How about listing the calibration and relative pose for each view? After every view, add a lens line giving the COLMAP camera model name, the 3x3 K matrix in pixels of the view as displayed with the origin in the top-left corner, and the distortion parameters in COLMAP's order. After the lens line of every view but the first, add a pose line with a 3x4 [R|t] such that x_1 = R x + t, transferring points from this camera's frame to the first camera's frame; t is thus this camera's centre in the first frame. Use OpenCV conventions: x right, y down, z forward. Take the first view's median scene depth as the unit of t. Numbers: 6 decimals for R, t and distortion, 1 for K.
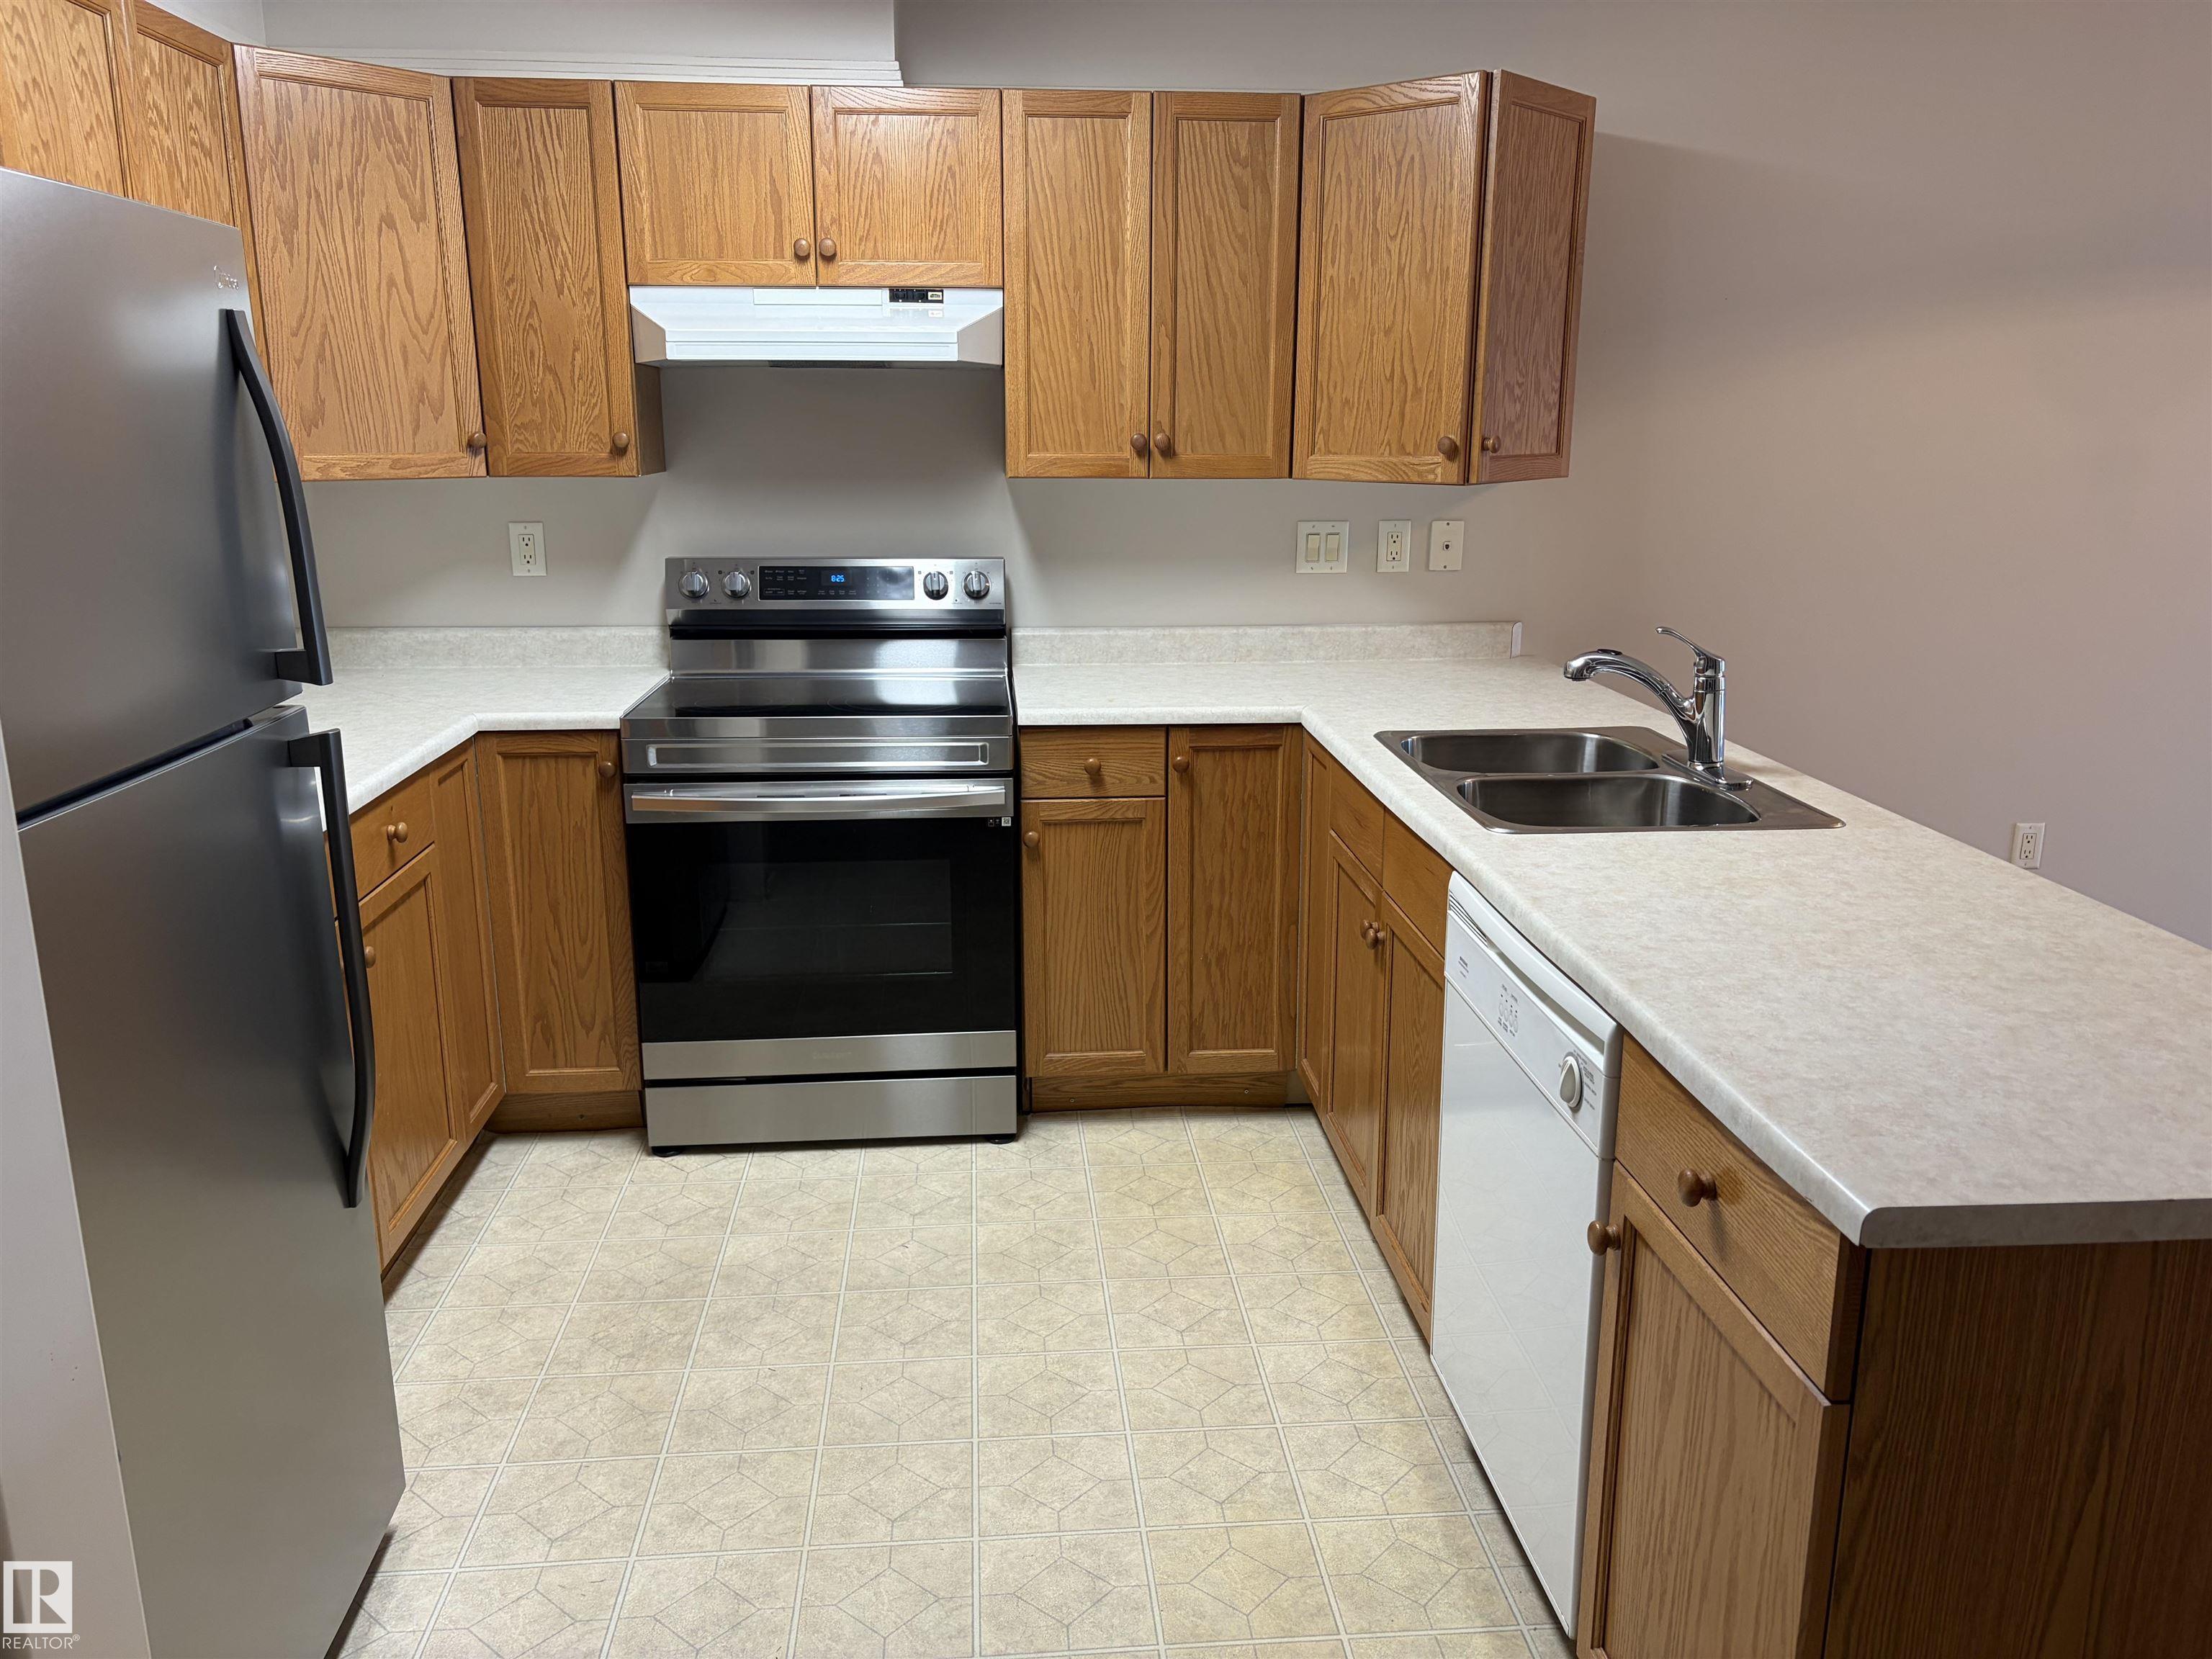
lens RADIAL K [[1670.9, 0, 1132.2], [0, 1670.9, 833.8], [0, 0, 1]] dist [0.089532, -0.140436]
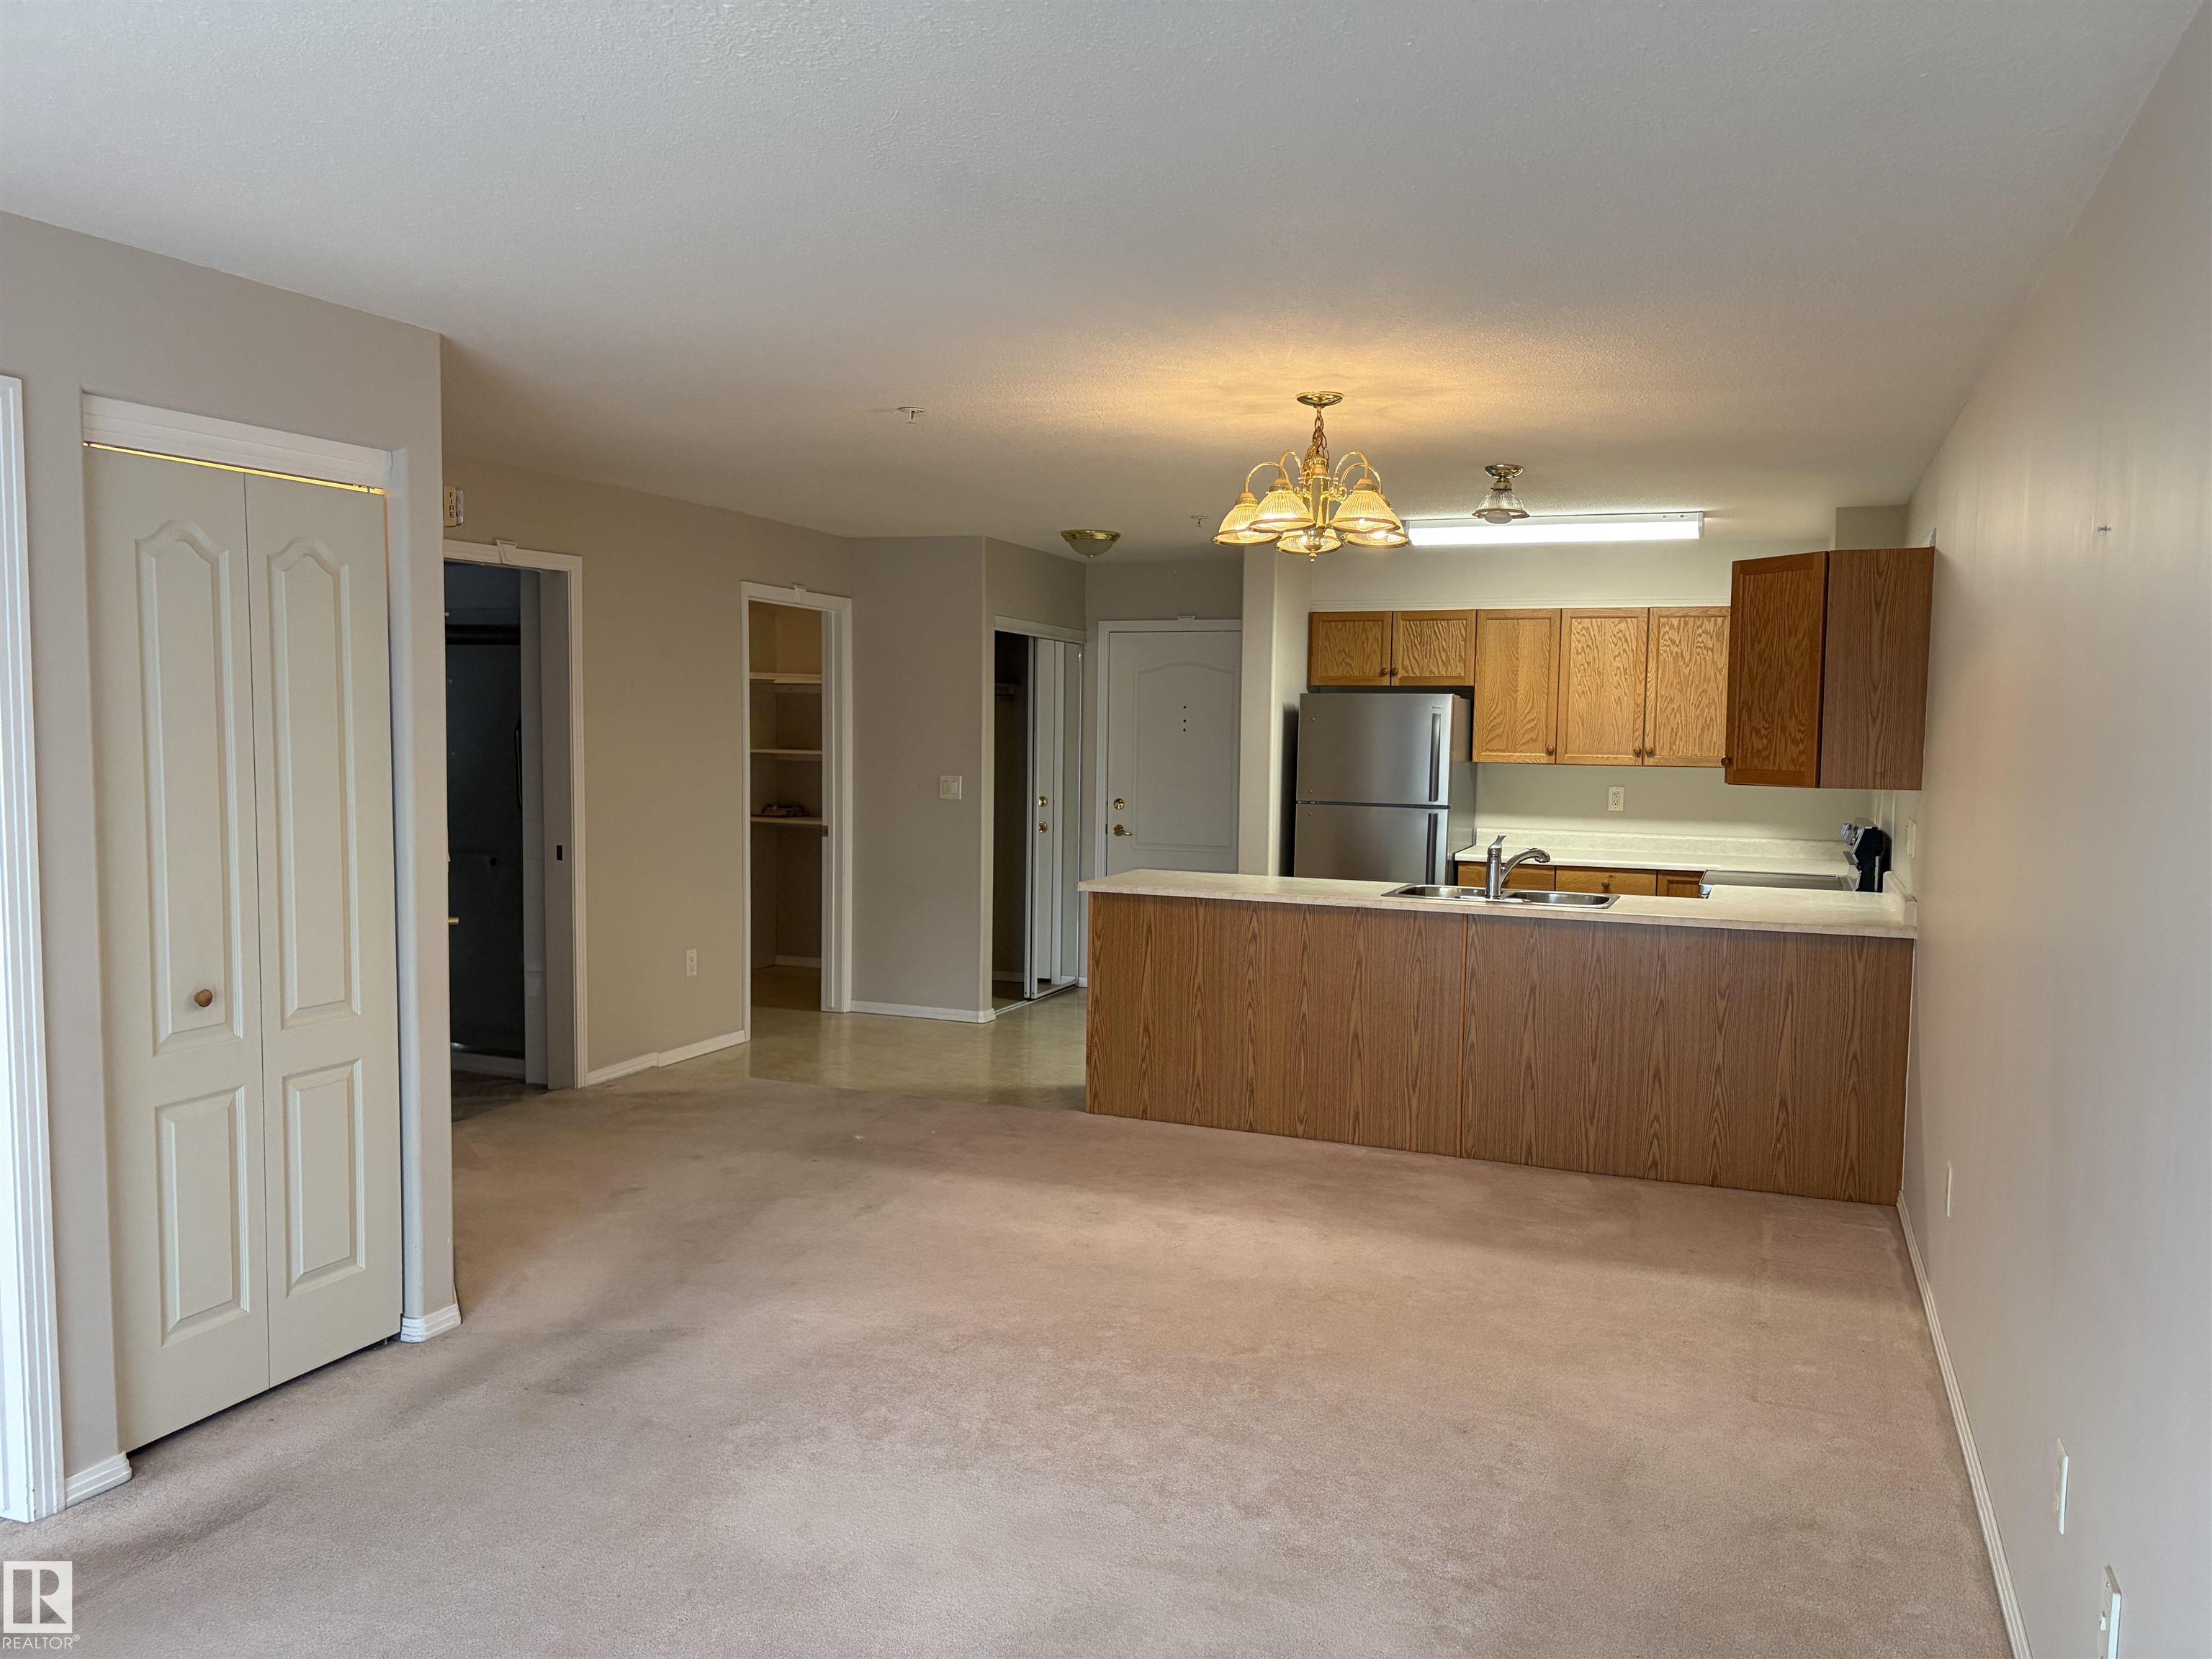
lens RADIAL K [[1683.9, 0, 1106.0], [0, 1683.9, 829.5], [0, 0, 1]] dist [0.097385, -0.282298]
pose [[-0.457949, 0.051226, -0.887501, 2.106968], [-0.229068, 0.957826, 0.173484, -0.330439], [0.858959, 0.282745, -0.426902, 1.252862]]
